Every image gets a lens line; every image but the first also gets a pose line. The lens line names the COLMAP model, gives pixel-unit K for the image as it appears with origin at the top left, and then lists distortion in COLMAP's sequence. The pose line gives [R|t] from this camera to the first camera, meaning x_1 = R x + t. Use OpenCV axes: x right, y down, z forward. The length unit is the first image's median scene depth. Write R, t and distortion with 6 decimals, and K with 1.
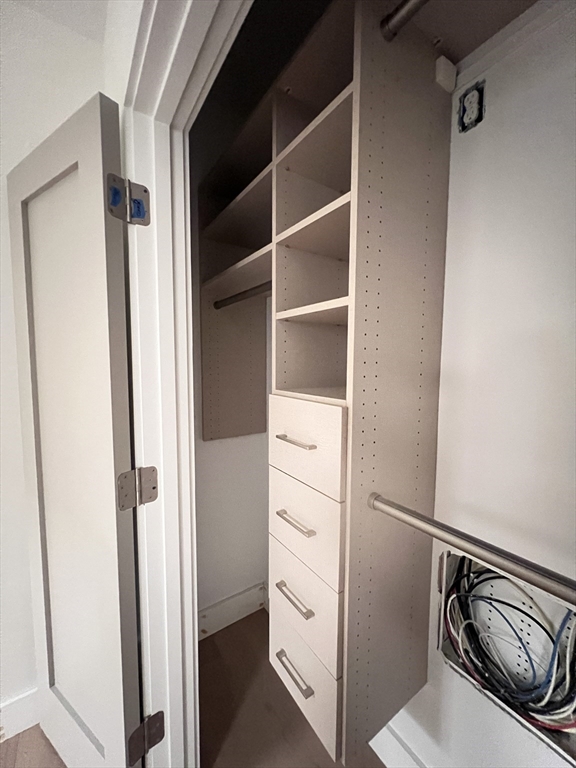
lens RADIAL K [[307.8, 0, 288.0], [0, 307.8, 384.0], [0, 0, 1]] dist [-0.006779, 0.000051]
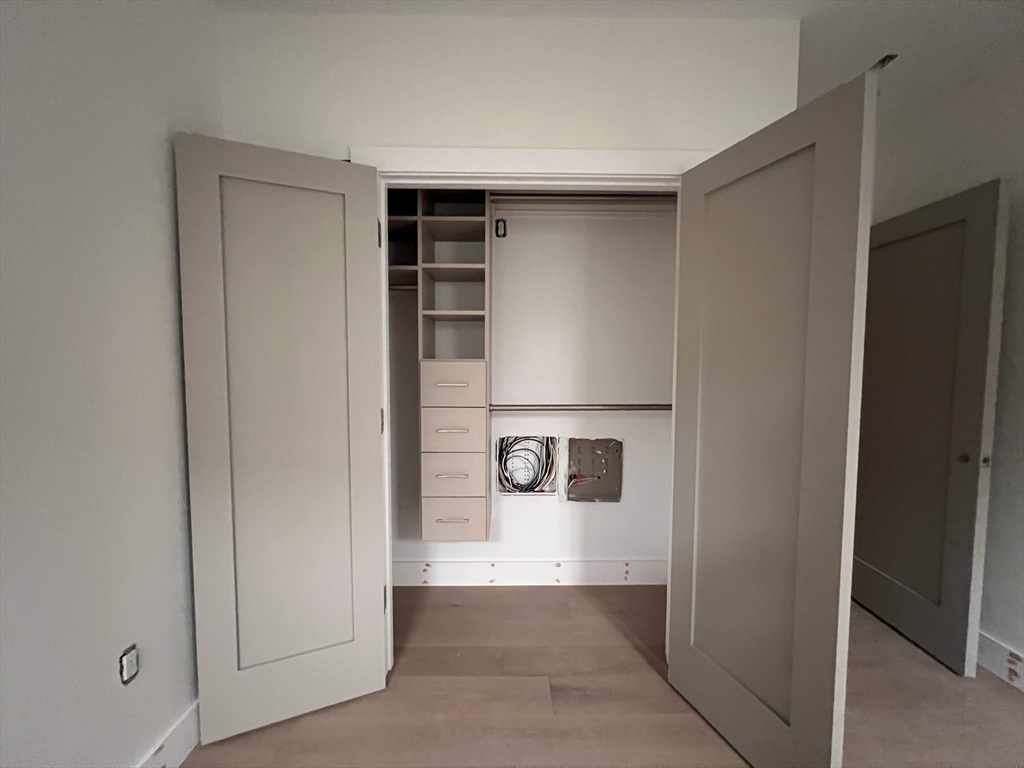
lens RADIAL K [[409.1, 0, 513.4], [0, 409.1, 384.5], [0, 0, 1]] dist [-0.000677, -0.000028]
pose [[0.557926, -0.050791, 0.828335, -1.647172], [0.065317, 0.997717, 0.017183, 0.156614], [-0.827316, 0.044517, 0.559970, -0.603043]]
